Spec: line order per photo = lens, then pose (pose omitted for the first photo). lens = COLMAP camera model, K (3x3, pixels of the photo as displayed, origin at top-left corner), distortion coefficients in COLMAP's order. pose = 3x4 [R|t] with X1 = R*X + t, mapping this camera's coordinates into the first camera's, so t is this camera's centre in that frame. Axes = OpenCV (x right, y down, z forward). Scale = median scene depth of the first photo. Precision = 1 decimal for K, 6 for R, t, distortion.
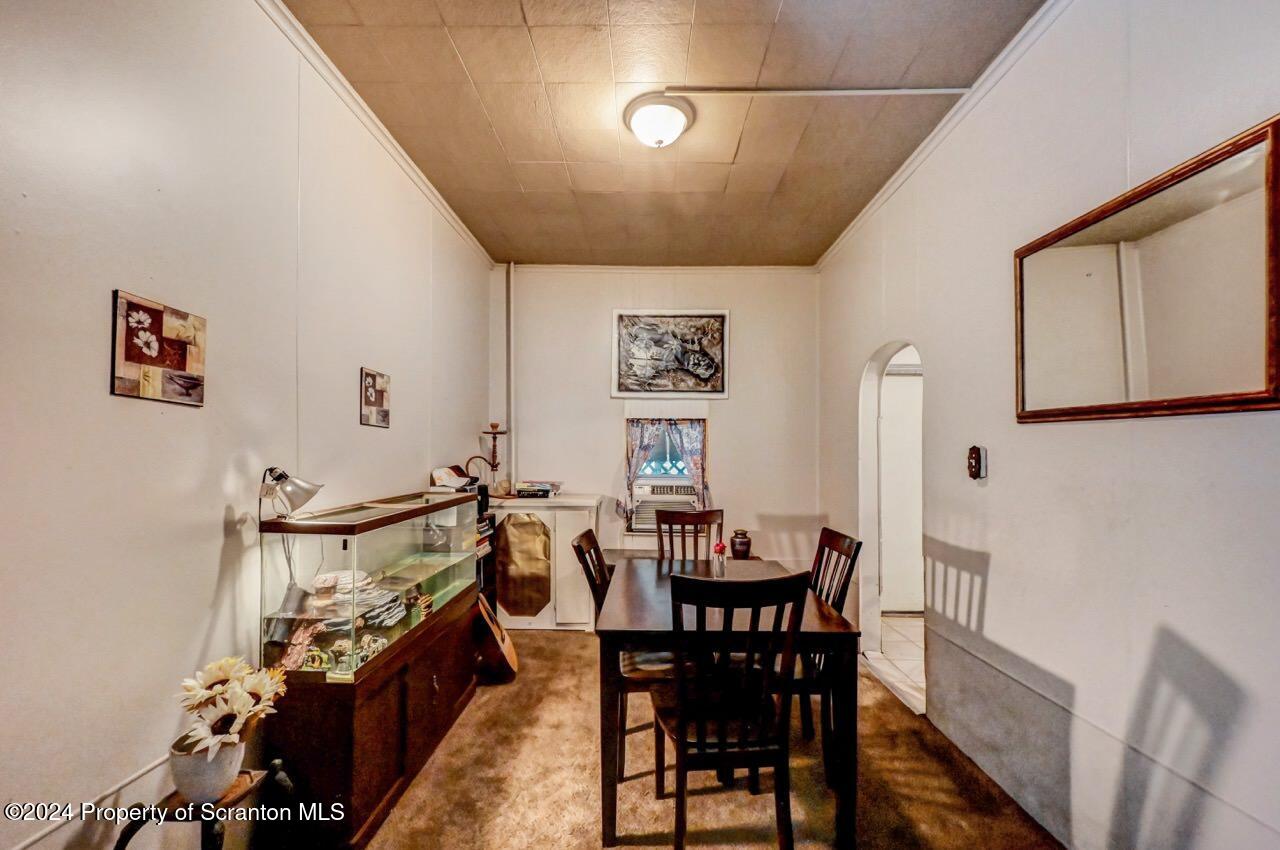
lens RADIAL K [[511.5, 0, 640.4], [0, 511.5, 434.1], [0, 0, 1]] dist [0.001792, 0.000053]
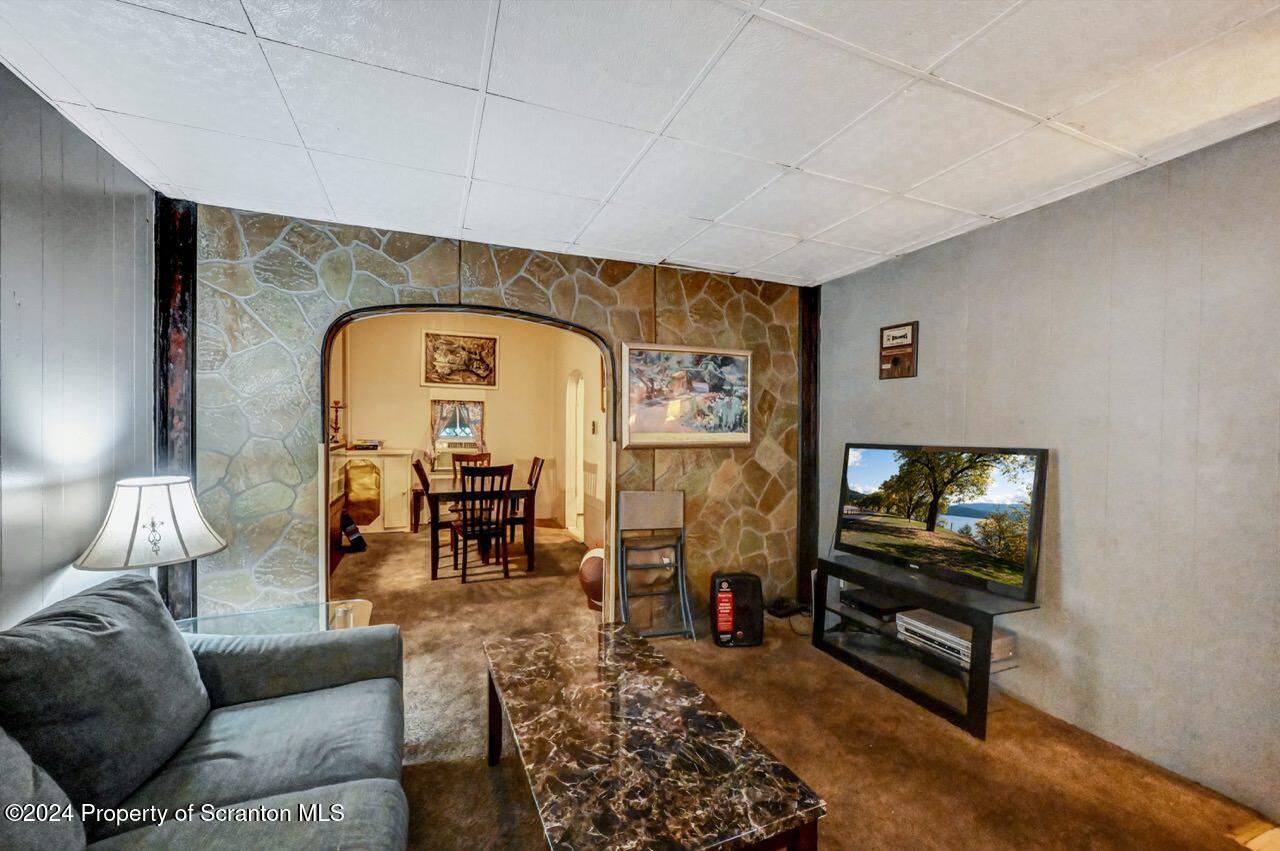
lens RADIAL K [[511.5, 0, 640.4], [0, 511.5, 434.6], [0, 0, 1]] dist [0.001792, 0.000053]
pose [[0.921216, 0.002159, 0.389046, -0.046477], [-0.025312, 0.998199, 0.054395, -0.025977], [-0.388228, -0.059957, 0.919611, -0.708032]]
